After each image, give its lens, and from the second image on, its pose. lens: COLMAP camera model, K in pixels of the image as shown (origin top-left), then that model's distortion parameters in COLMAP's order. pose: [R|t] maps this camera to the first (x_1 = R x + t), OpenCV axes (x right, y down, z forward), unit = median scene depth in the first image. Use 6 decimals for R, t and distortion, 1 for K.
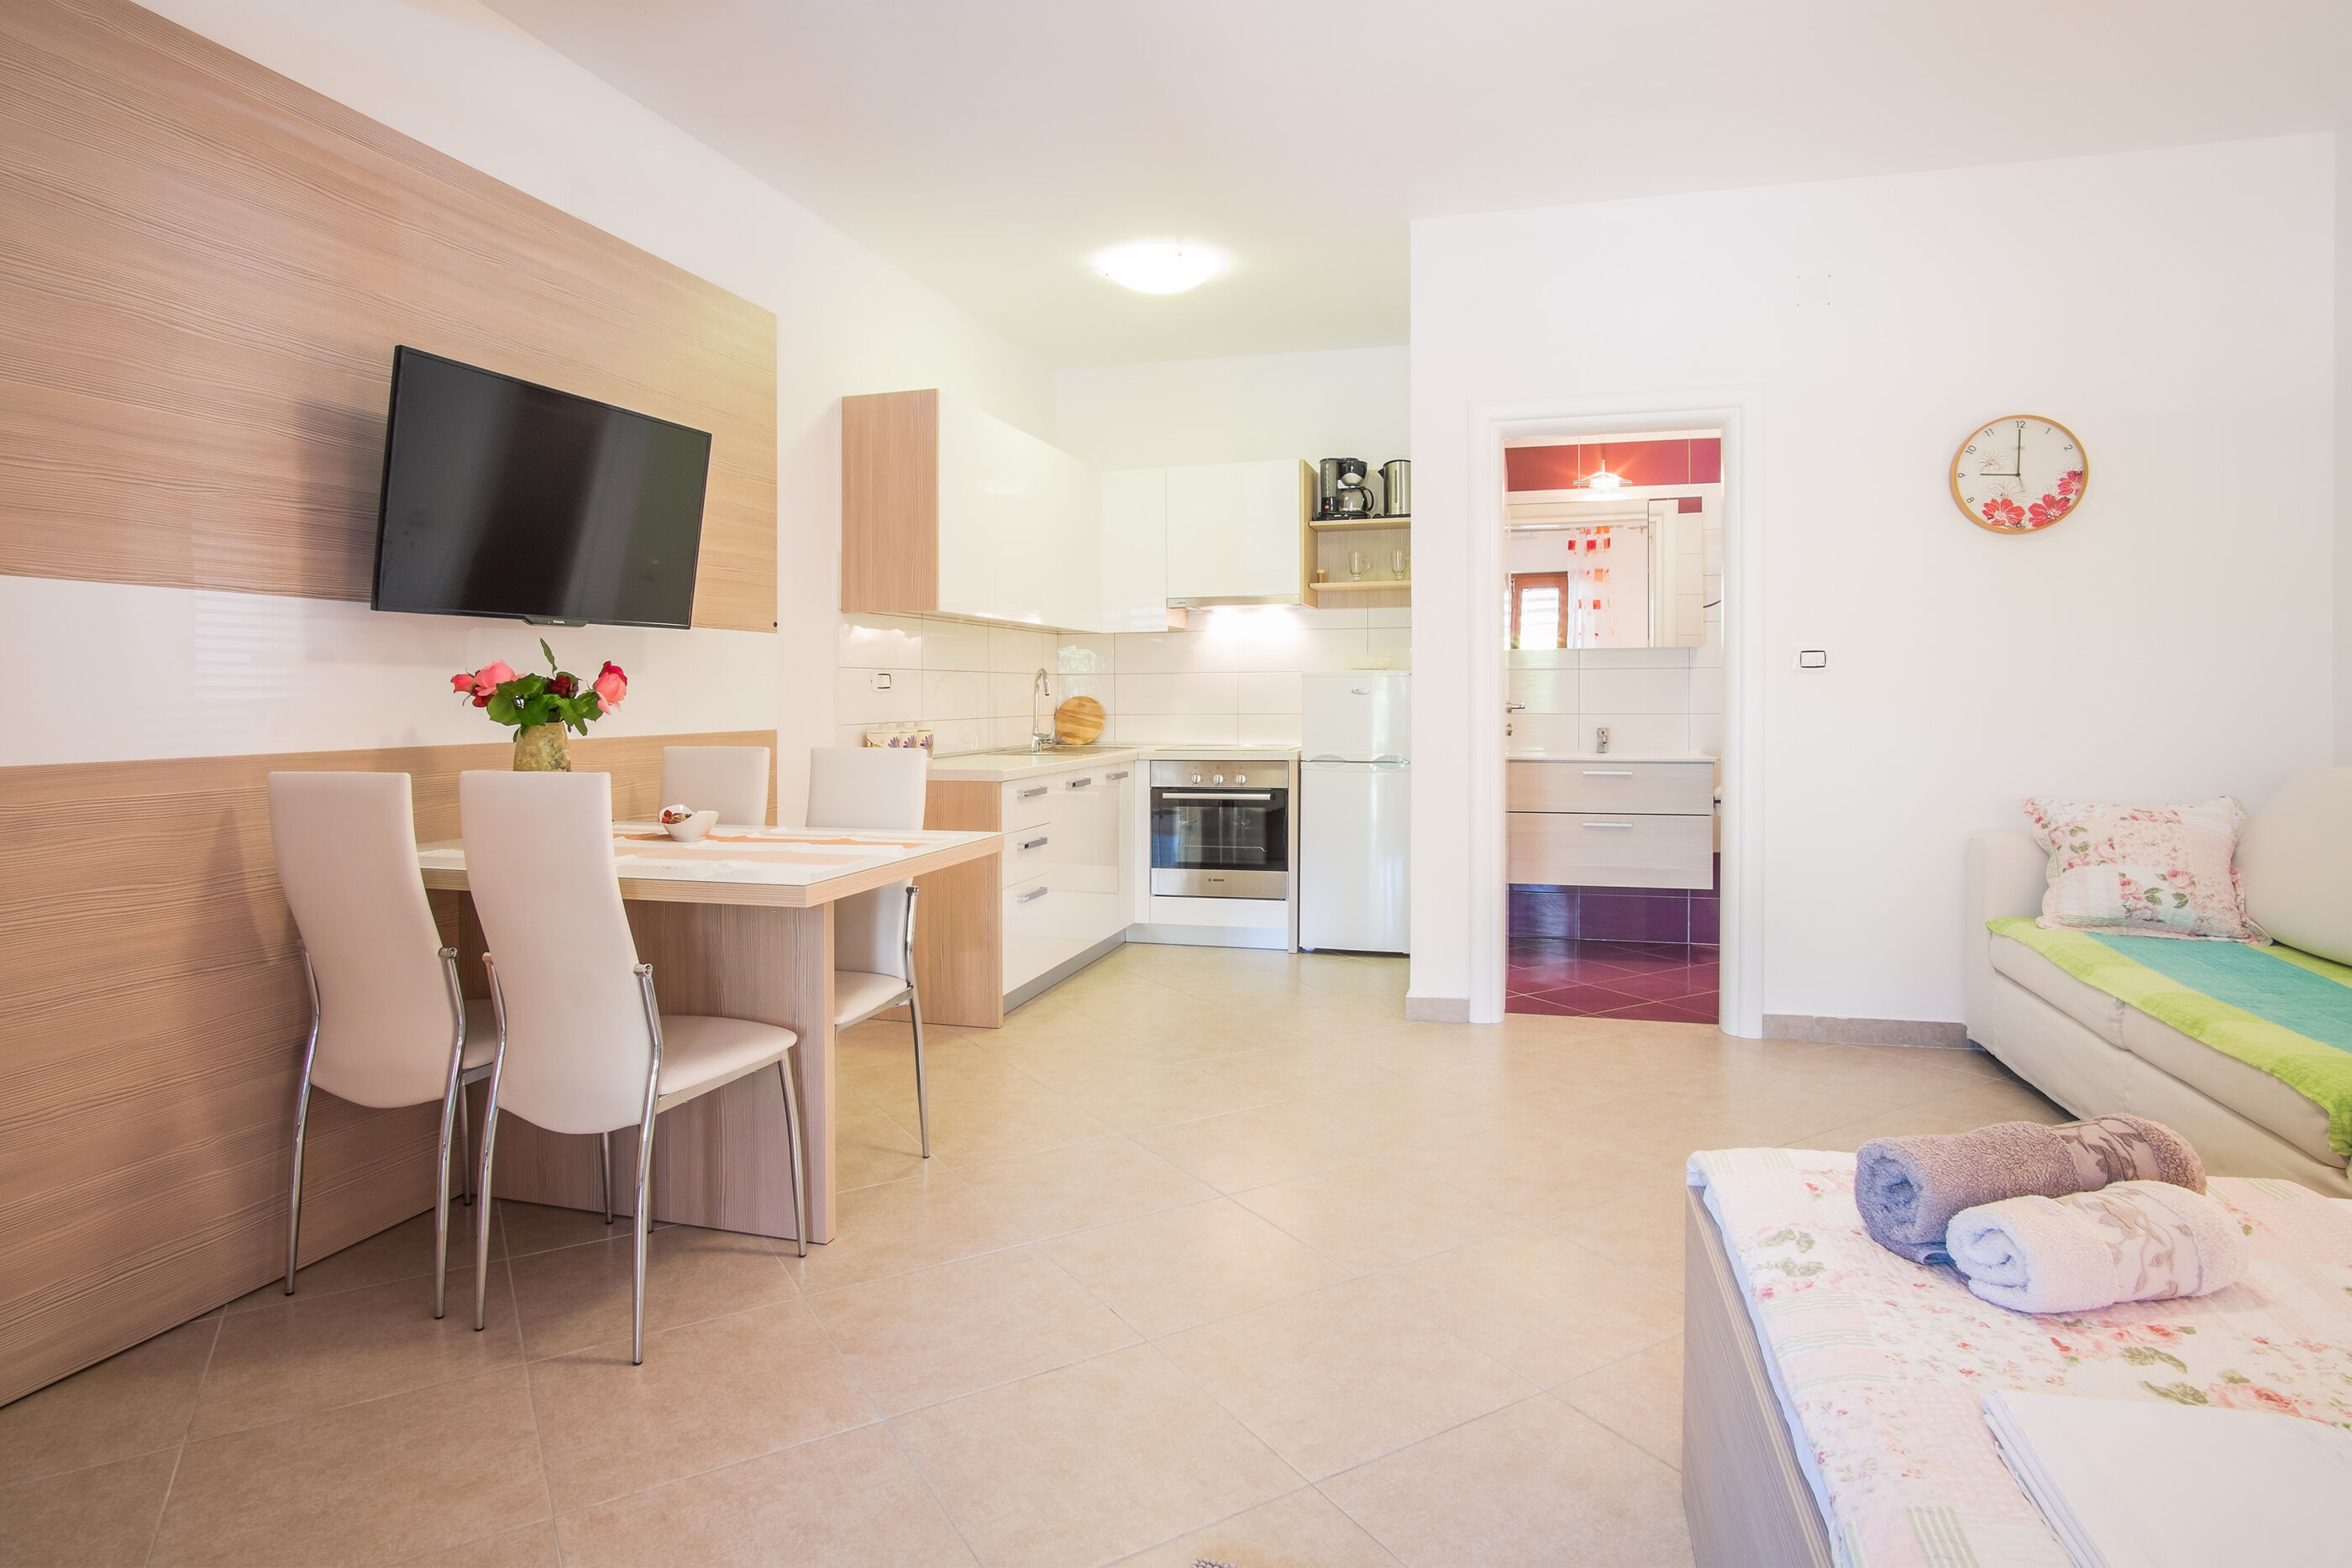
lens RADIAL K [[1229.4, 0, 1173.0], [0, 1229.4, 698.4], [0, 0, 1]] dist [-0.000620, 0.000023]
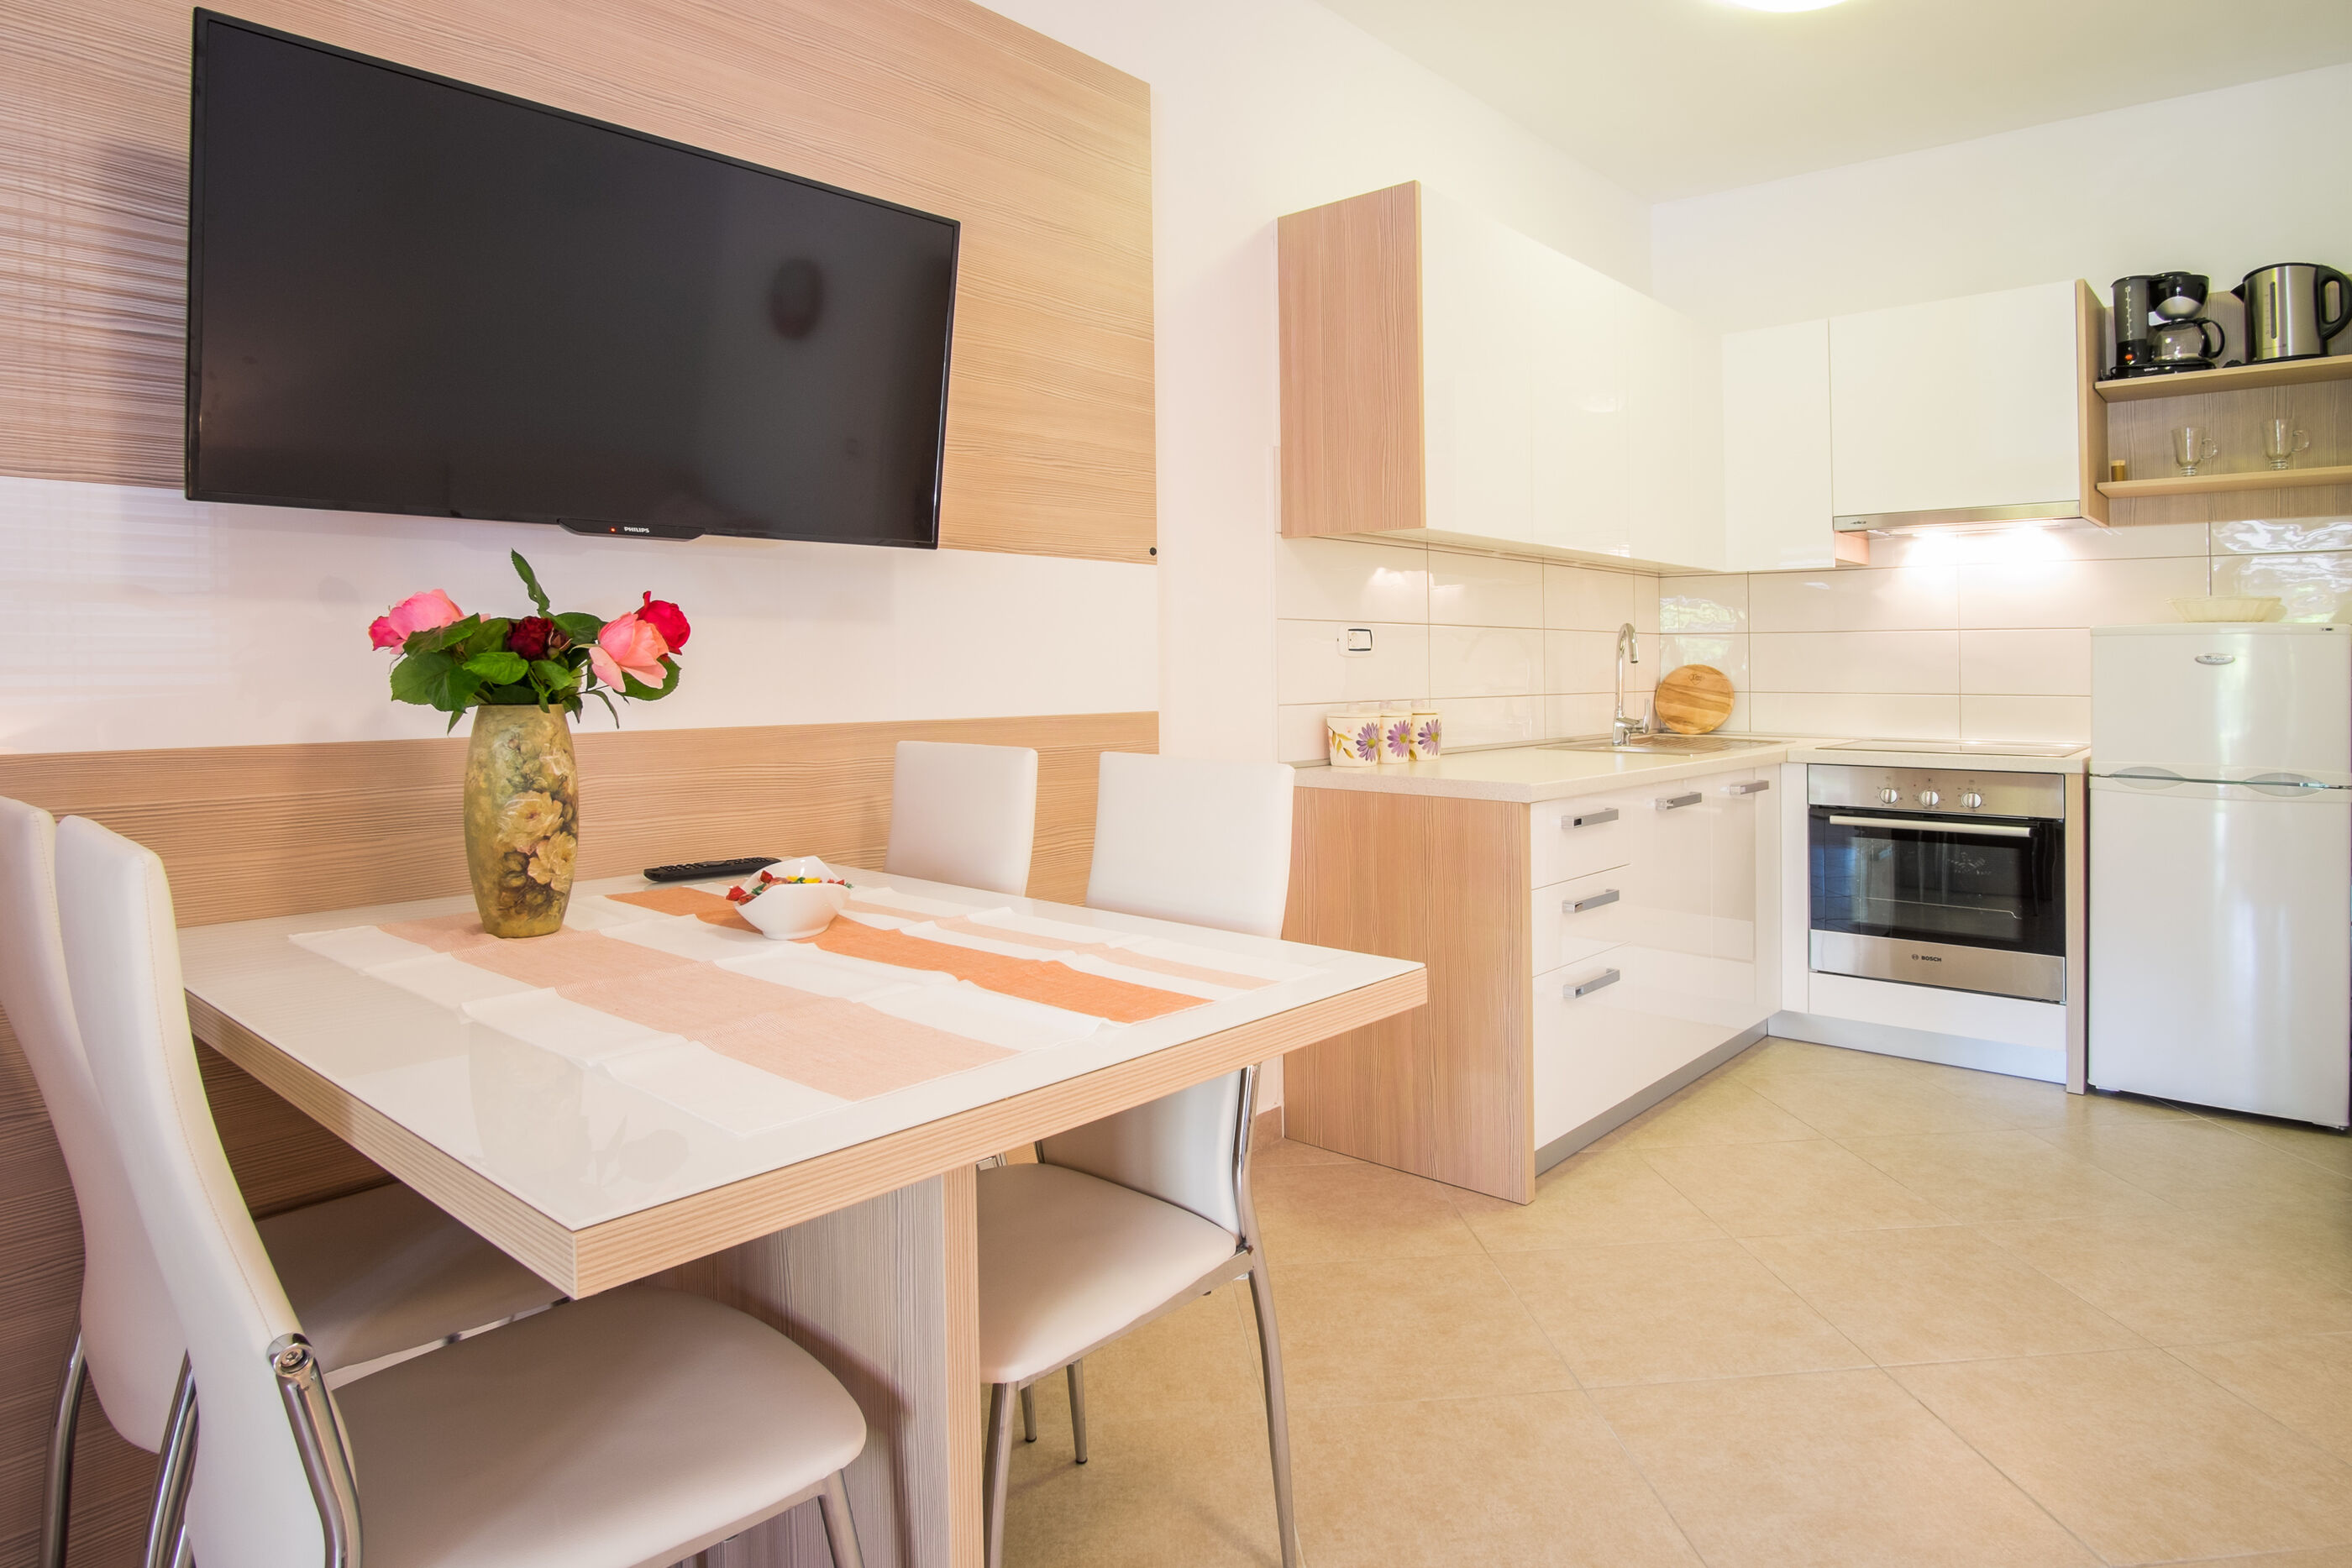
lens RADIAL K [[1200.7, 0, 1172.5], [0, 1200.7, 622.8], [0, 0, 1]] dist [-0.014329, 0.000033]
pose [[0.871606, -0.010168, -0.490102, -0.000465], [-0.007279, 0.999406, -0.033680, -0.000496], [0.490153, 0.032923, 0.871014, 0.276422]]
